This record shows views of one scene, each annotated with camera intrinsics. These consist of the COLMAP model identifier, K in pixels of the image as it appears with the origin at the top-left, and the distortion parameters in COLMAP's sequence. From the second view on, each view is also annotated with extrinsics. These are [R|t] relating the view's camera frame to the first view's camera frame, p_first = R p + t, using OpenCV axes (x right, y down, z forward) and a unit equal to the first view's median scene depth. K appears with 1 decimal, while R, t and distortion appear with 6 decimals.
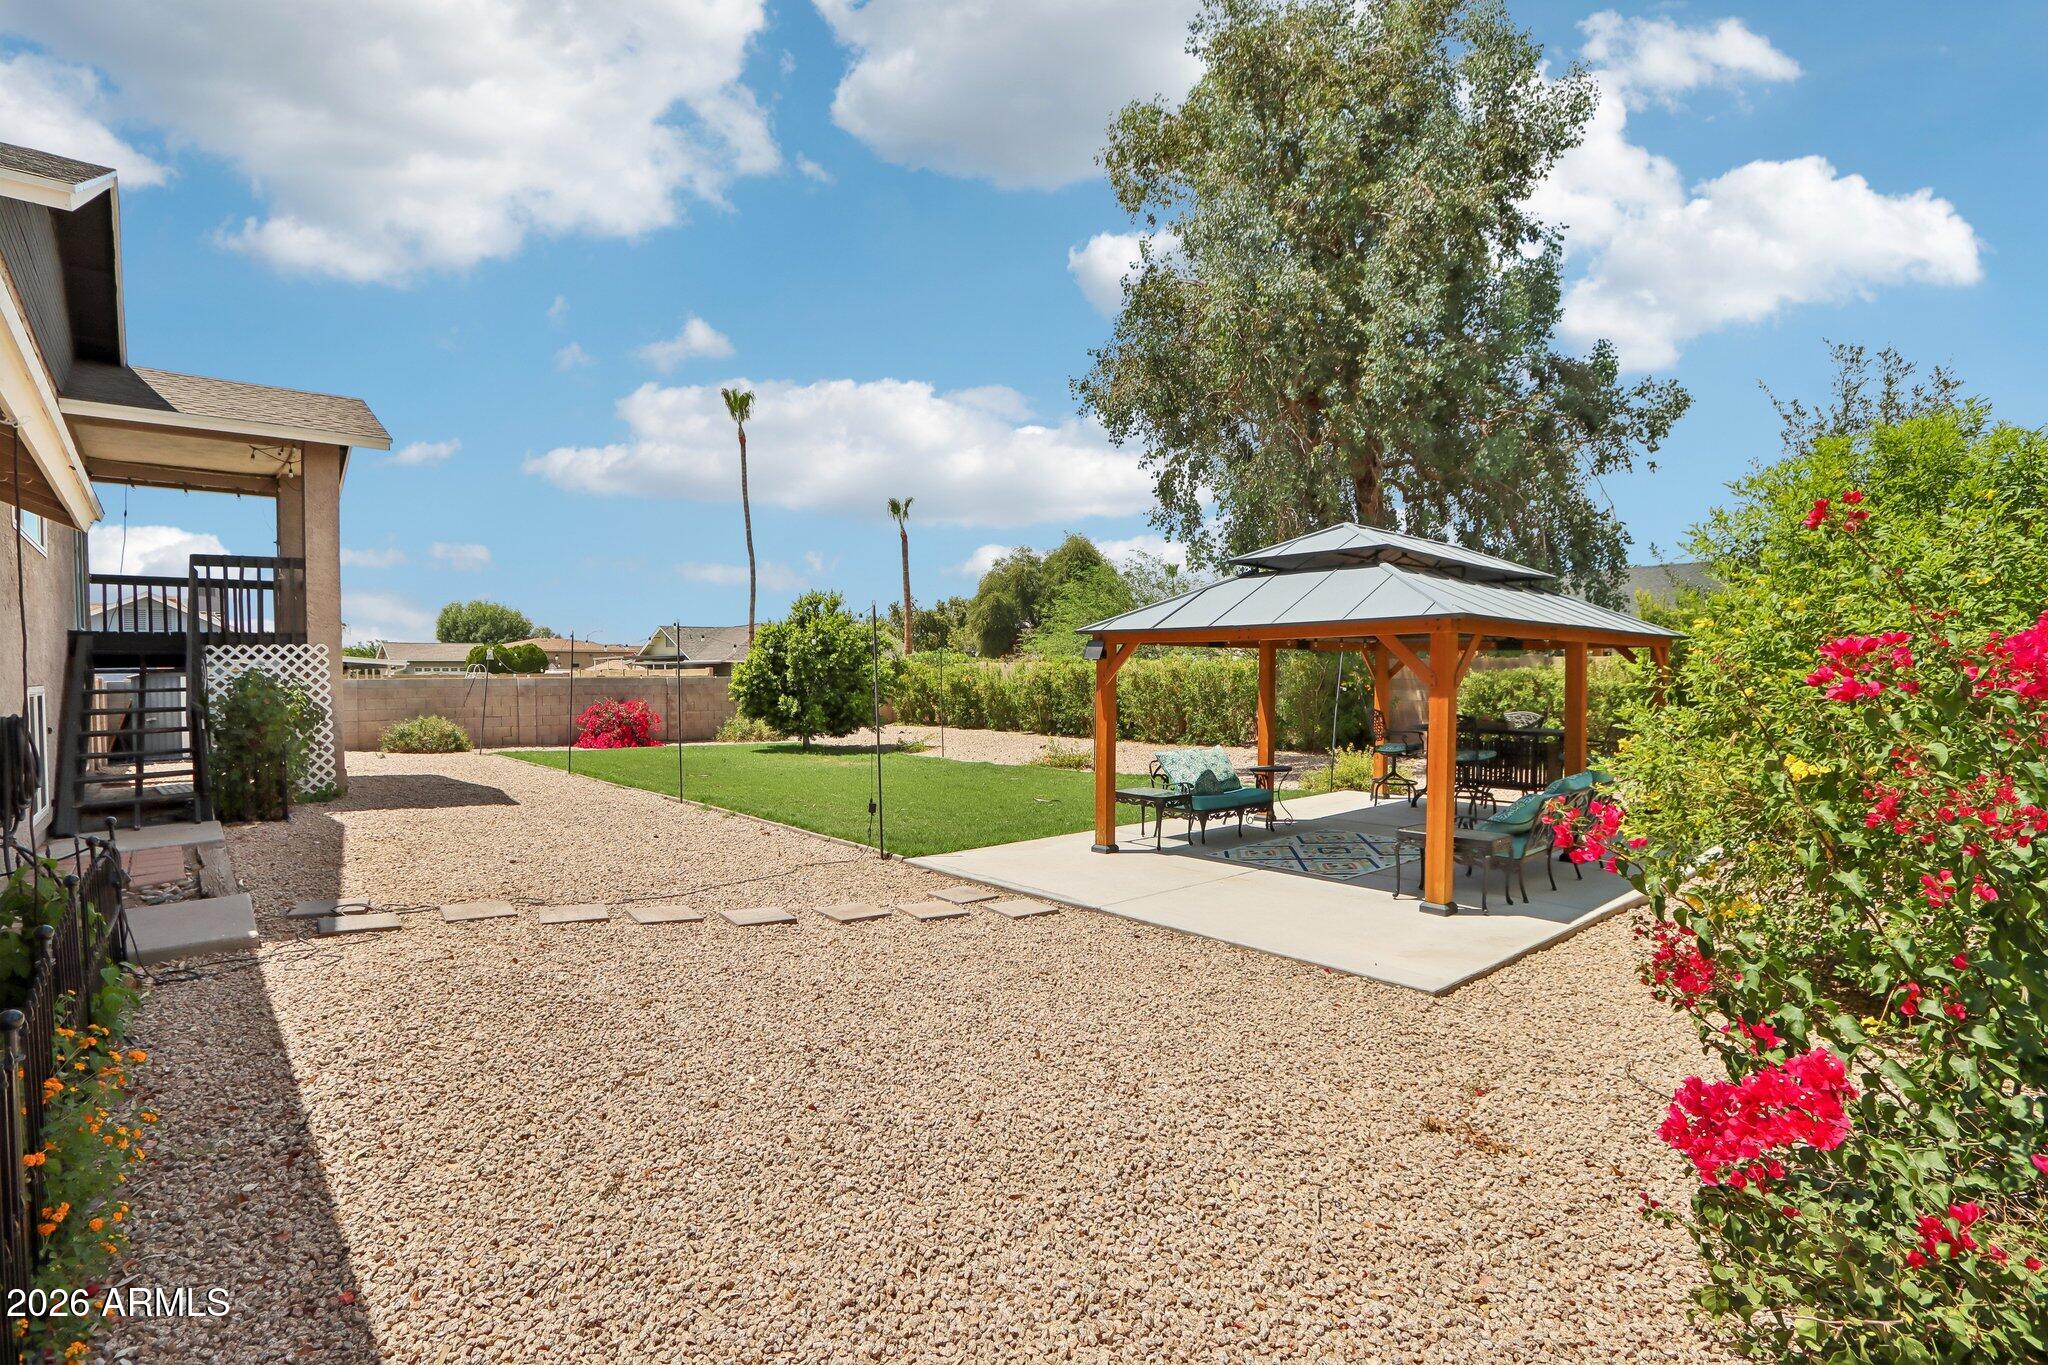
lens RADIAL K [[962.3, 0, 995.7], [0, 962.3, 685.5], [0, 0, 1]] dist [-0.014160, 0.000017]
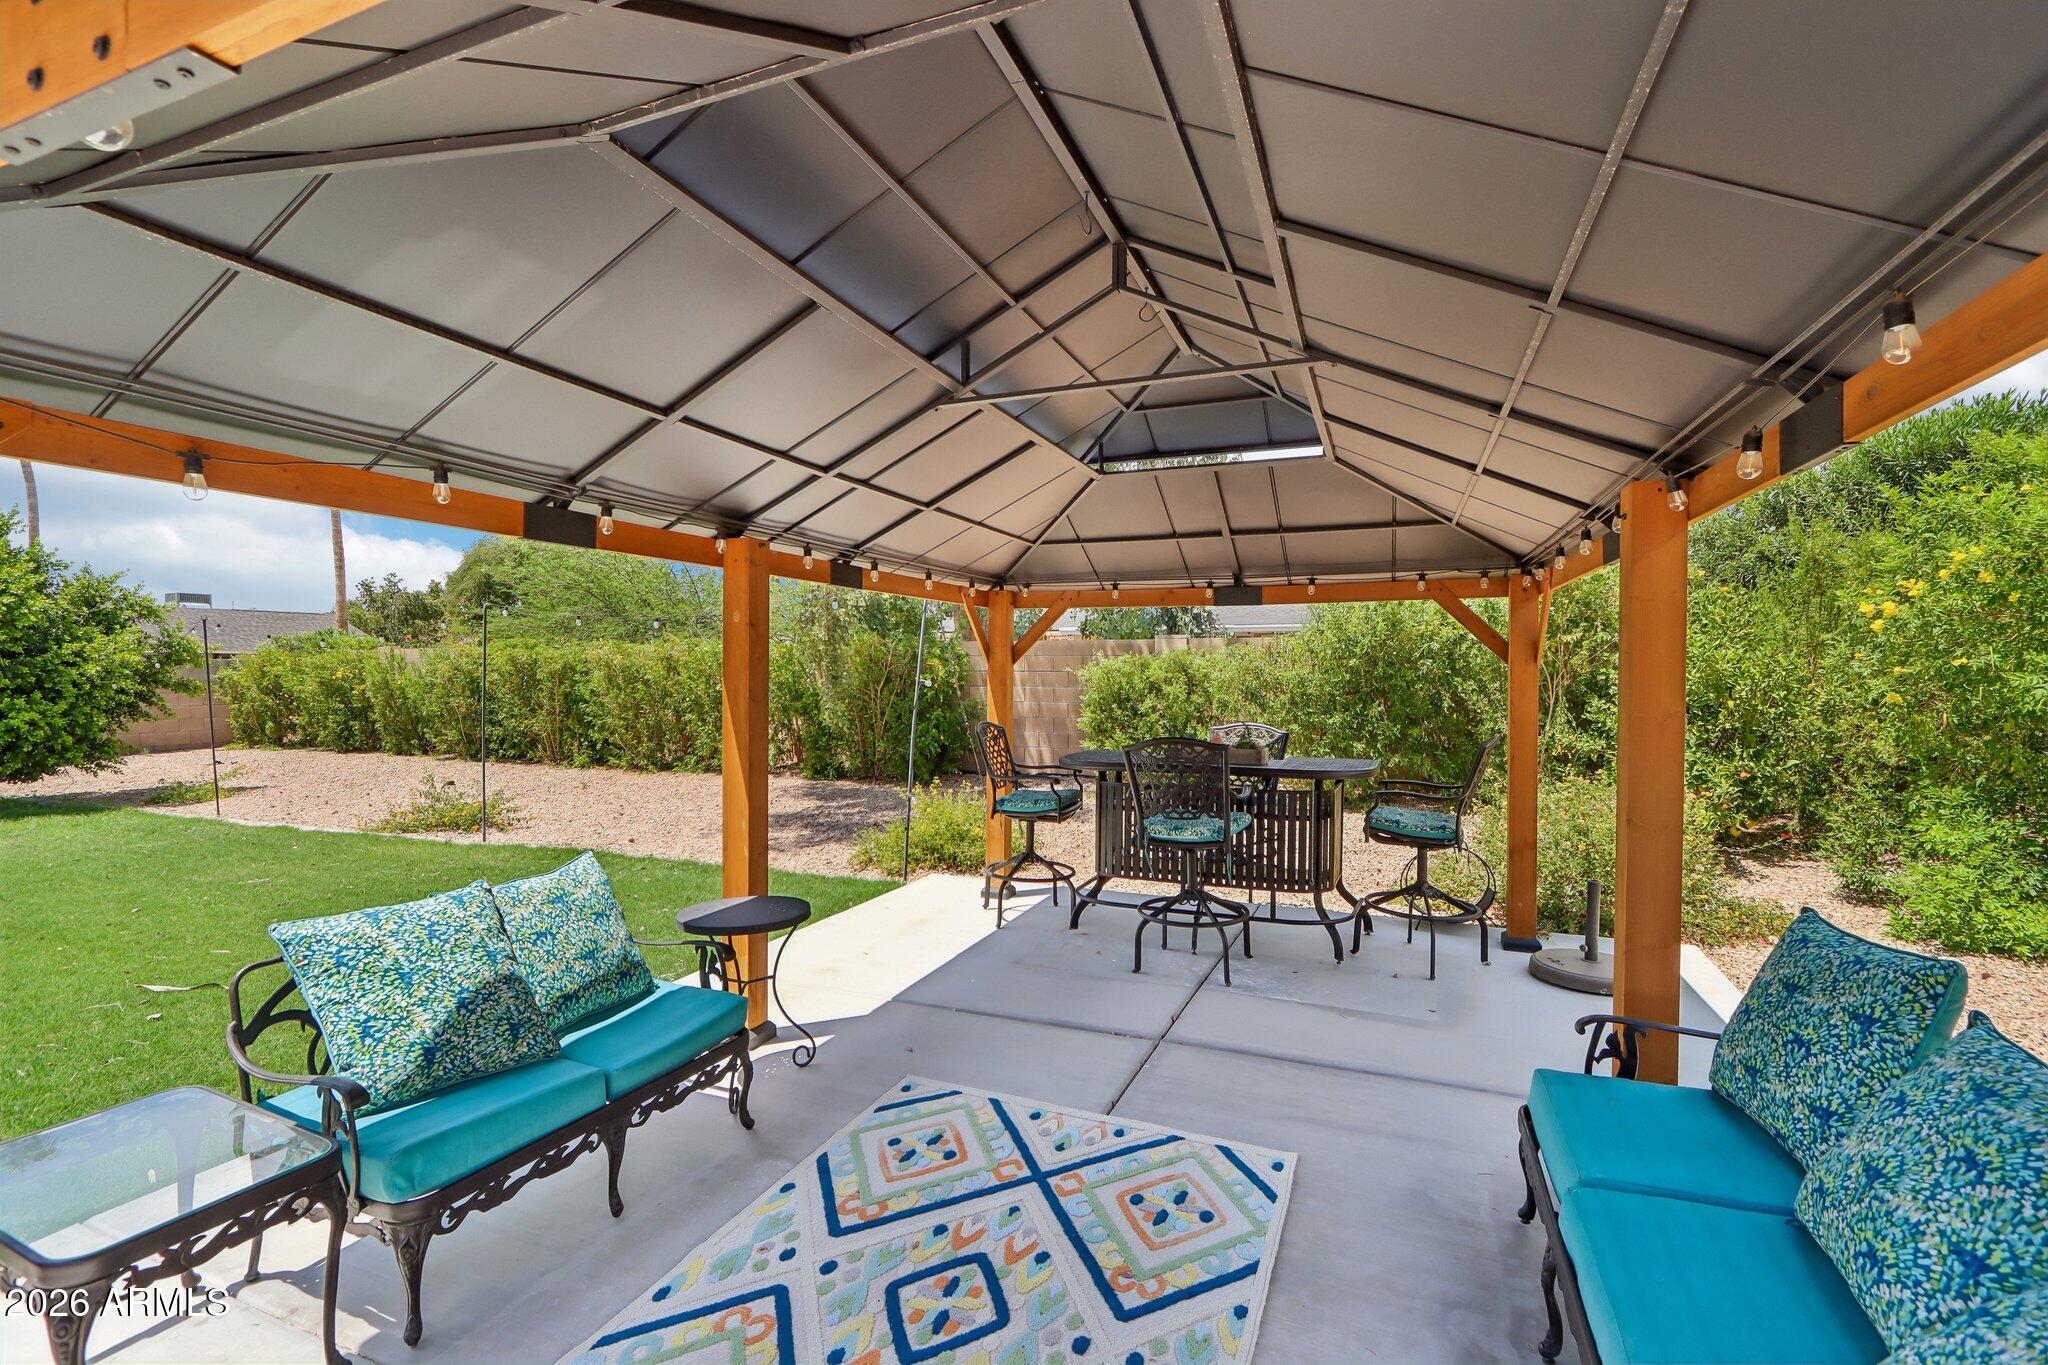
lens RADIAL K [[962.3, 0, 995.7], [0, 962.3, 685.5], [0, 0, 1]] dist [-0.014160, 0.000017]
pose [[0.903475, -0.004852, 0.428614, 0.099738], [0.004583, 0.999988, 0.001660, 0.002483], [-0.428617, 0.000464, 0.903486, 0.298509]]
